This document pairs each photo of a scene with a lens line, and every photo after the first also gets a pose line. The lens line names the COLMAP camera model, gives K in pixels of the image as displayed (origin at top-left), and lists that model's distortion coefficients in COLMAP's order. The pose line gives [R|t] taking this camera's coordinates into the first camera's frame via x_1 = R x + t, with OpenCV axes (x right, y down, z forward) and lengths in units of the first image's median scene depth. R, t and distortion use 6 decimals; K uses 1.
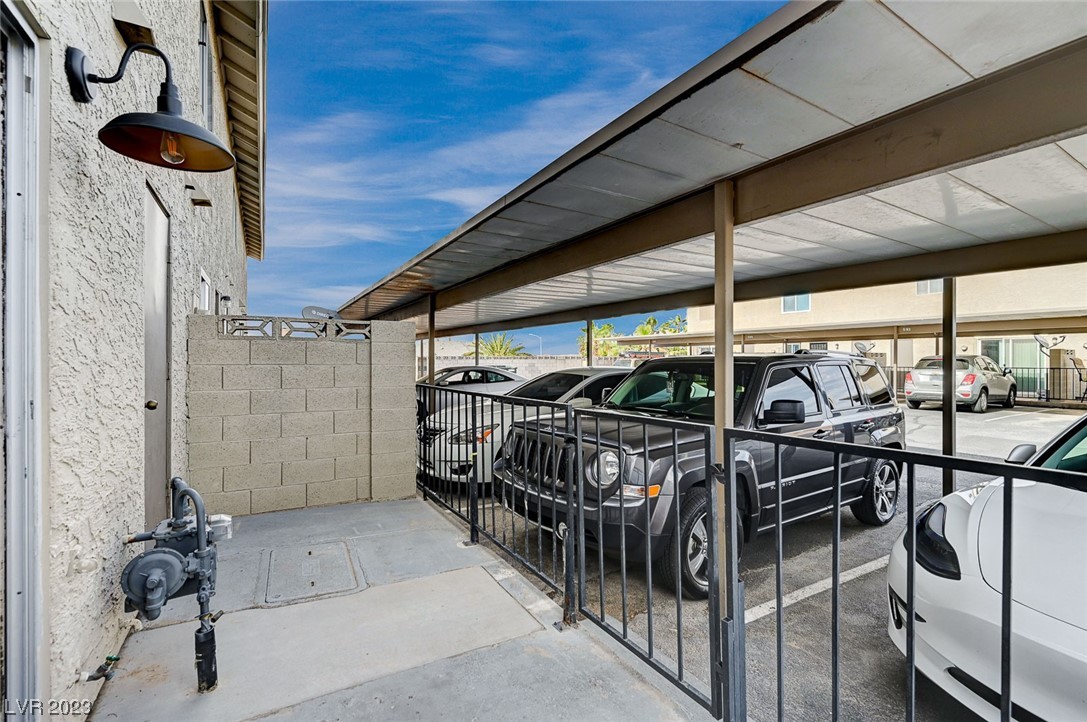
lens RADIAL K [[453.2, 0, 545.7], [0, 453.2, 363.9], [0, 0, 1]] dist [0.013151, -0.000147]
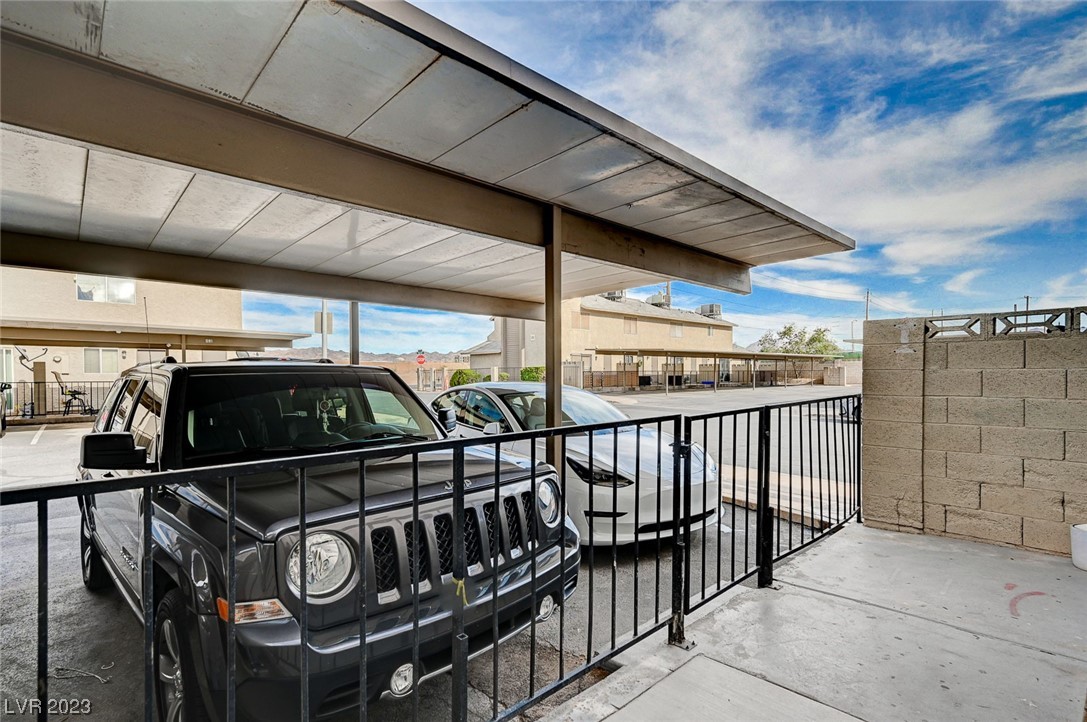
lens RADIAL K [[499.3, 0, 541.4], [0, 499.3, 360.0], [0, 0, 1]] dist [0.017870, 0.000203]
pose [[-0.191135, 0.022377, 0.981309, -0.118273], [0.014890, 0.999691, -0.019896, -0.000007], [-0.981451, 0.010808, -0.191409, 0.187806]]
